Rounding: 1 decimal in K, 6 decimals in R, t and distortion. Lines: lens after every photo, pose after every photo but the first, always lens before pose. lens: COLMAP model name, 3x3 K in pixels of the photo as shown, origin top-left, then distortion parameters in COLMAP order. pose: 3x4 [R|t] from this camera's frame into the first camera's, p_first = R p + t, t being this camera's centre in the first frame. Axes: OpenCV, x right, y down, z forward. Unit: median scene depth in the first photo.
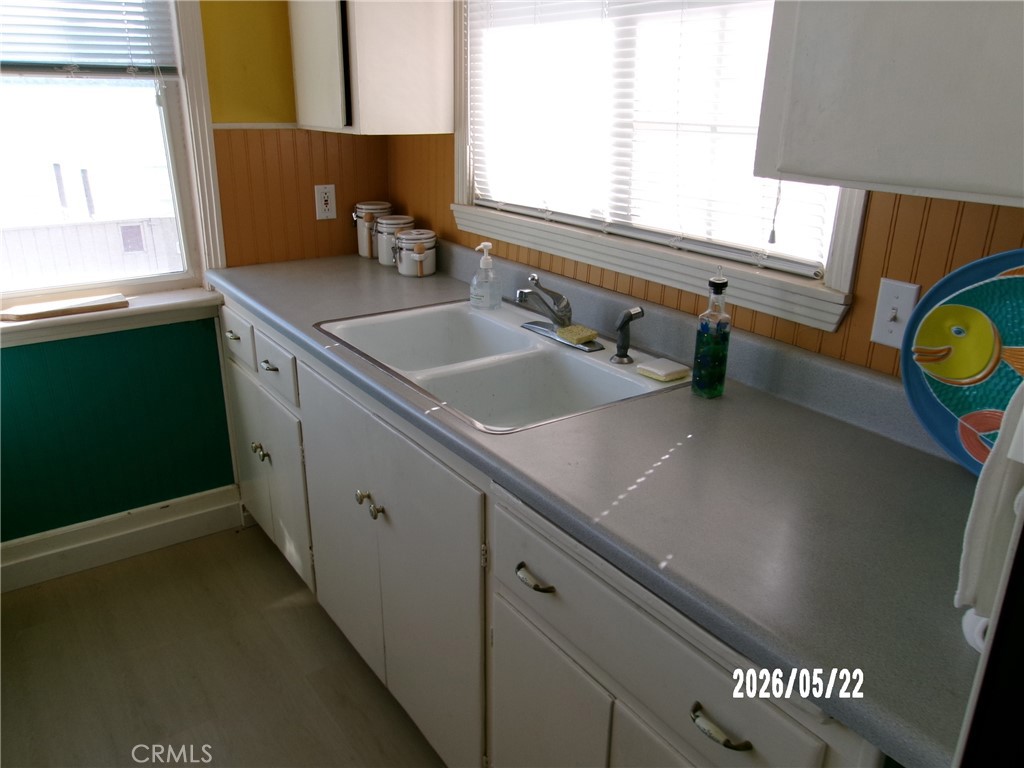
lens RADIAL K [[803.9, 0, 521.9], [0, 803.9, 385.6], [0, 0, 1]] dist [-0.015678, 0.029060]
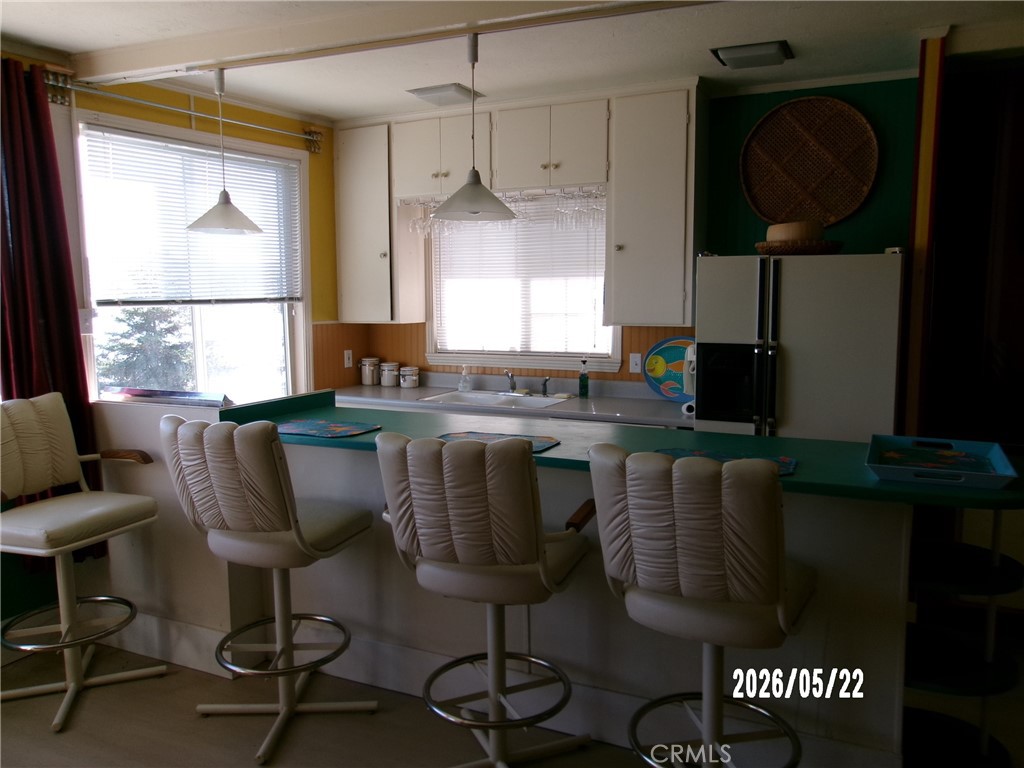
lens RADIAL K [[803.9, 0, 515.1], [0, 803.9, 382.5], [0, 0, 1]] dist [-0.015678, 0.029060]
pose [[0.879691, -0.074689, 0.469644, -1.125428], [0.182502, 0.964990, -0.188378, 0.379817], [-0.439132, 0.251426, 0.862524, -1.202101]]
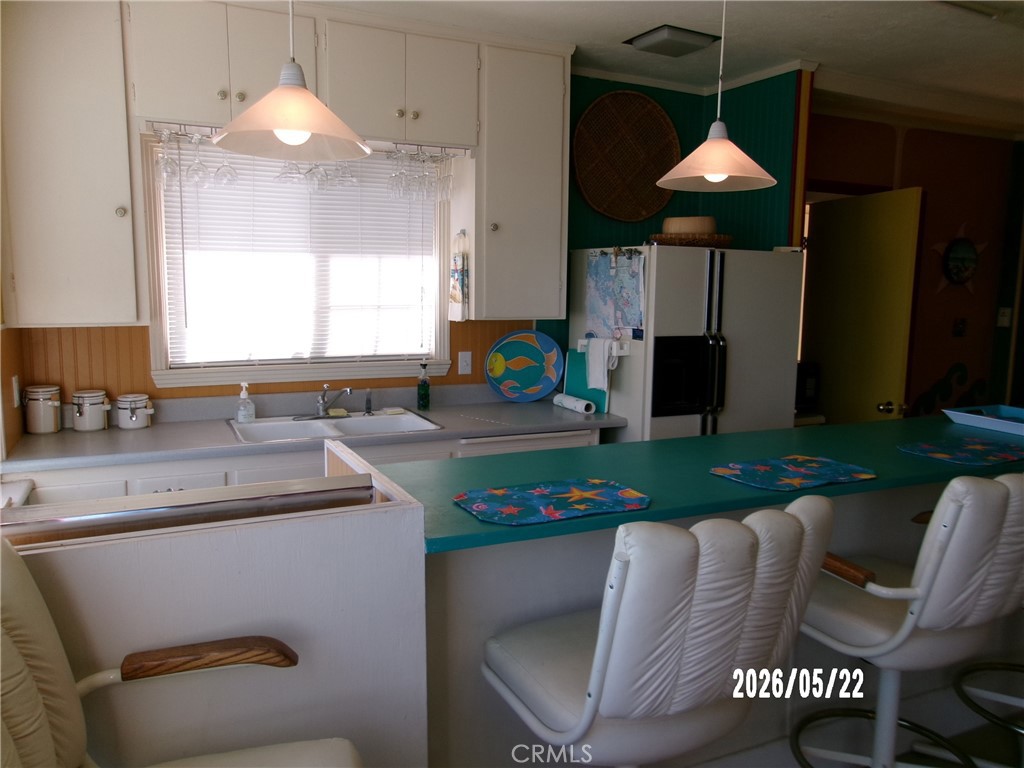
lens RADIAL K [[803.9, 0, 518.5], [0, 803.9, 387.7], [0, 0, 1]] dist [-0.015678, 0.029060]
pose [[0.151330, -0.149273, 0.977147, -1.676065], [0.329472, 0.939622, 0.092515, -0.147781], [-0.931959, 0.307942, 0.191374, 0.194714]]
